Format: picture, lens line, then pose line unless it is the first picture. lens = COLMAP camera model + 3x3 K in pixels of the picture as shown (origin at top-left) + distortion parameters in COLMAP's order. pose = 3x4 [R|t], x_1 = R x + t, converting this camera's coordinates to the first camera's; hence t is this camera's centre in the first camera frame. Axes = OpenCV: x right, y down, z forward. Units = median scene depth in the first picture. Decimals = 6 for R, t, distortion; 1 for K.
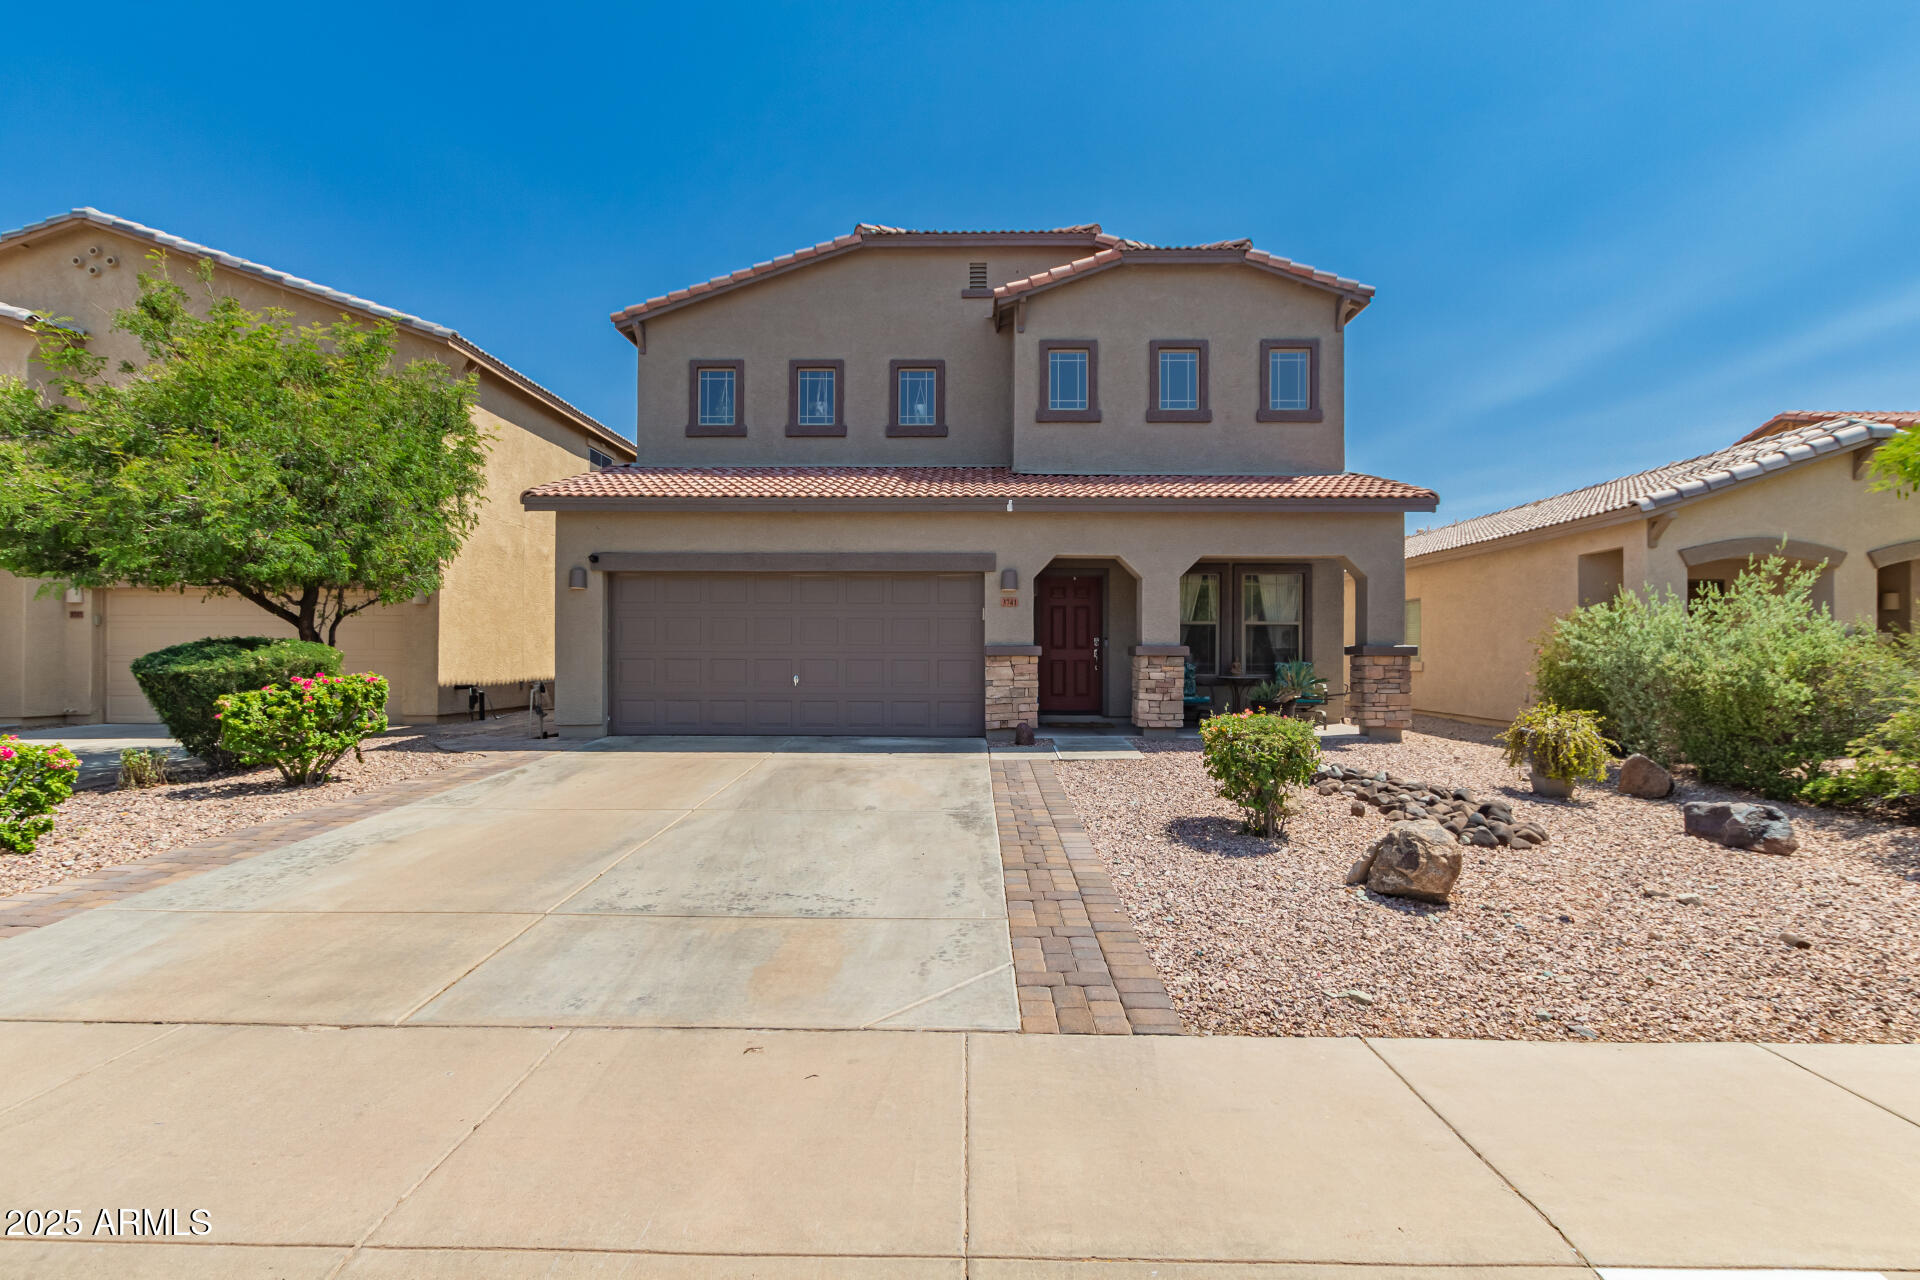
lens RADIAL K [[896.5, 0, 962.1], [0, 896.5, 639.7], [0, 0, 1]] dist [0.007445, -0.001073]
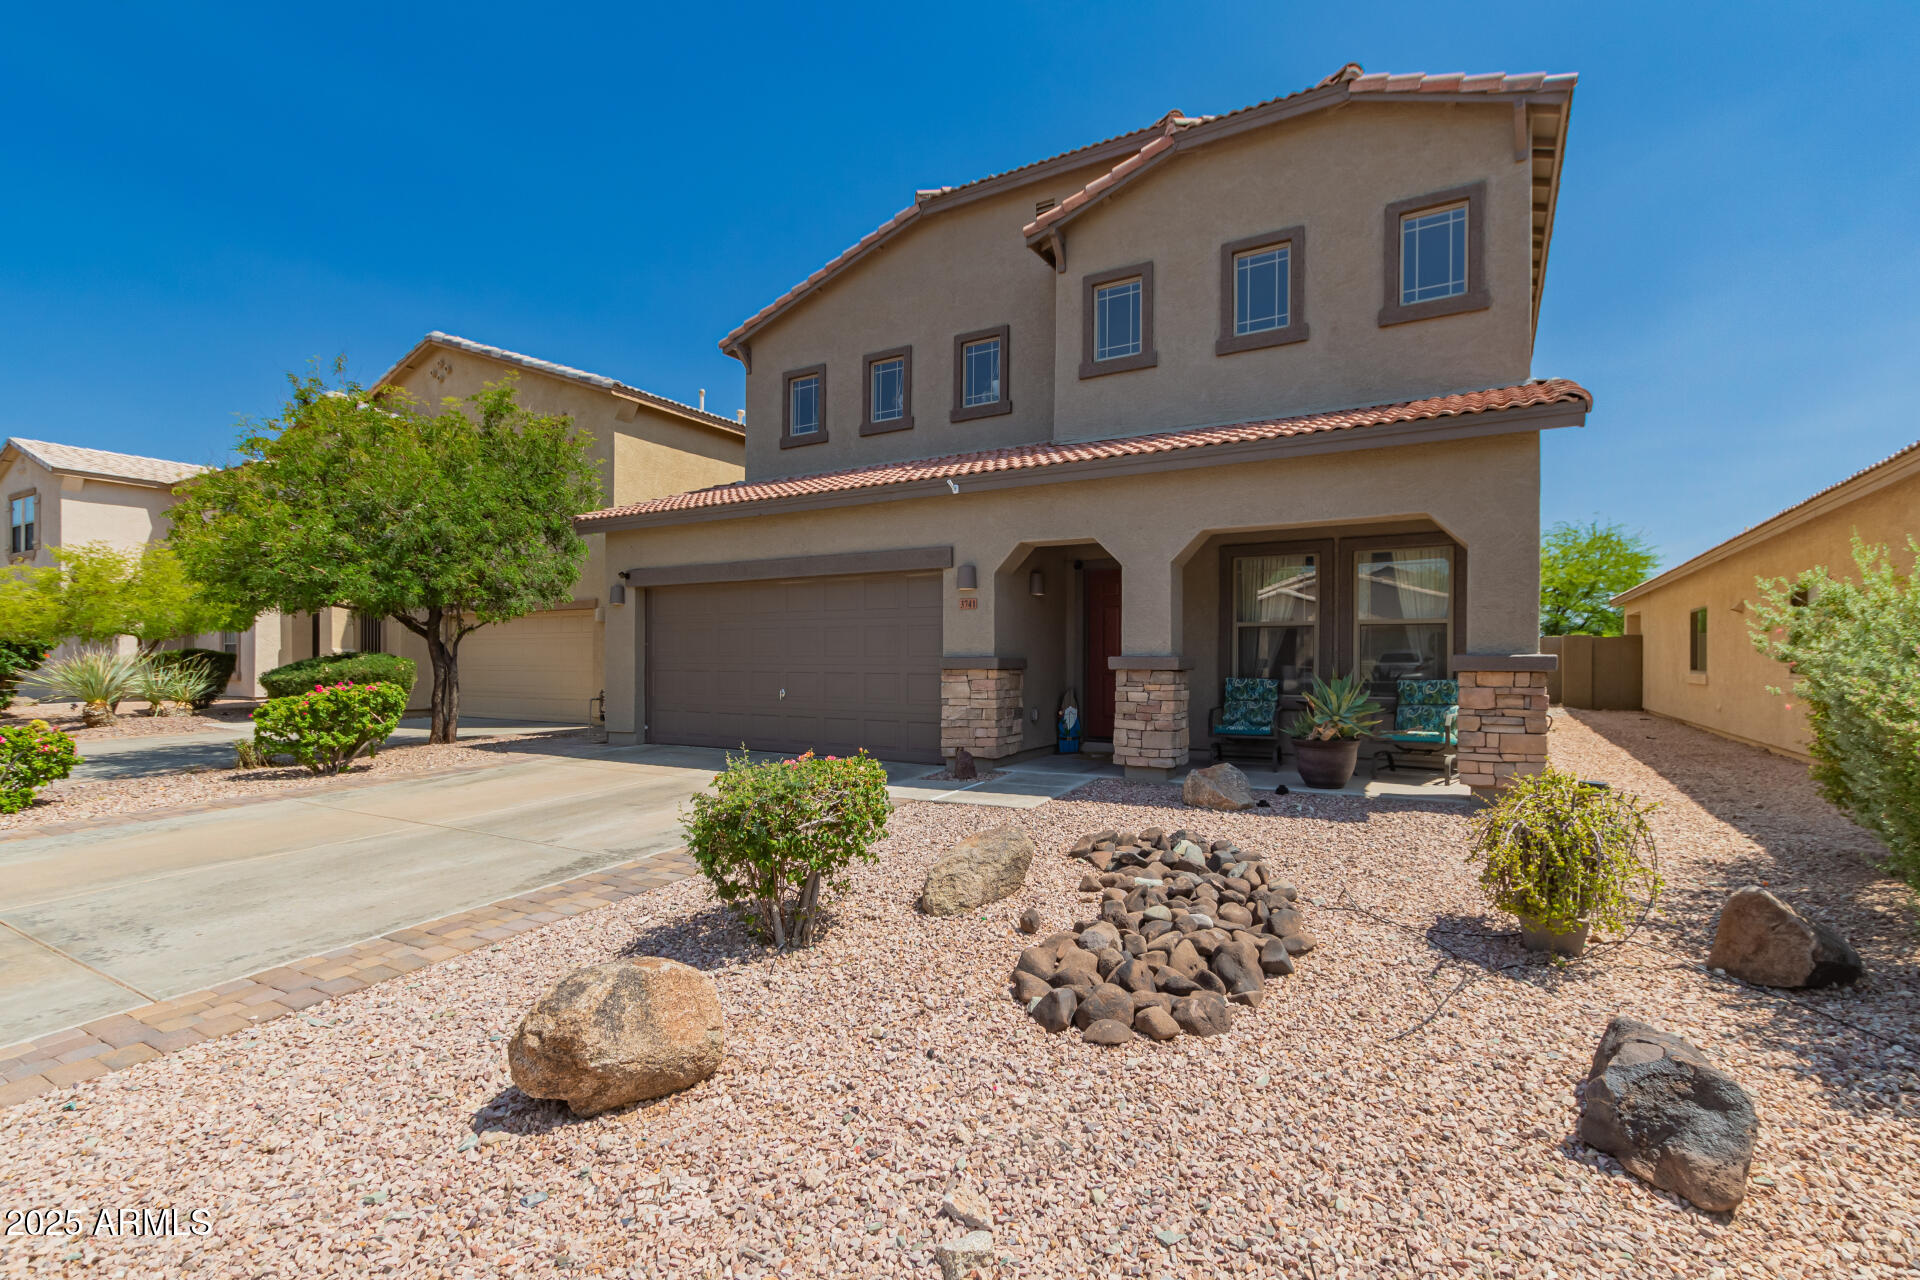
lens RADIAL K [[896.5, 0, 957.0], [0, 896.5, 655.2], [0, 0, 1]] dist [0.007445, -0.001073]
pose [[0.863615, -0.003971, -0.504137, 0.444709], [0.007475, 0.999960, 0.004929, 0.001173], [0.504097, -0.008025, 0.863610, 0.275397]]
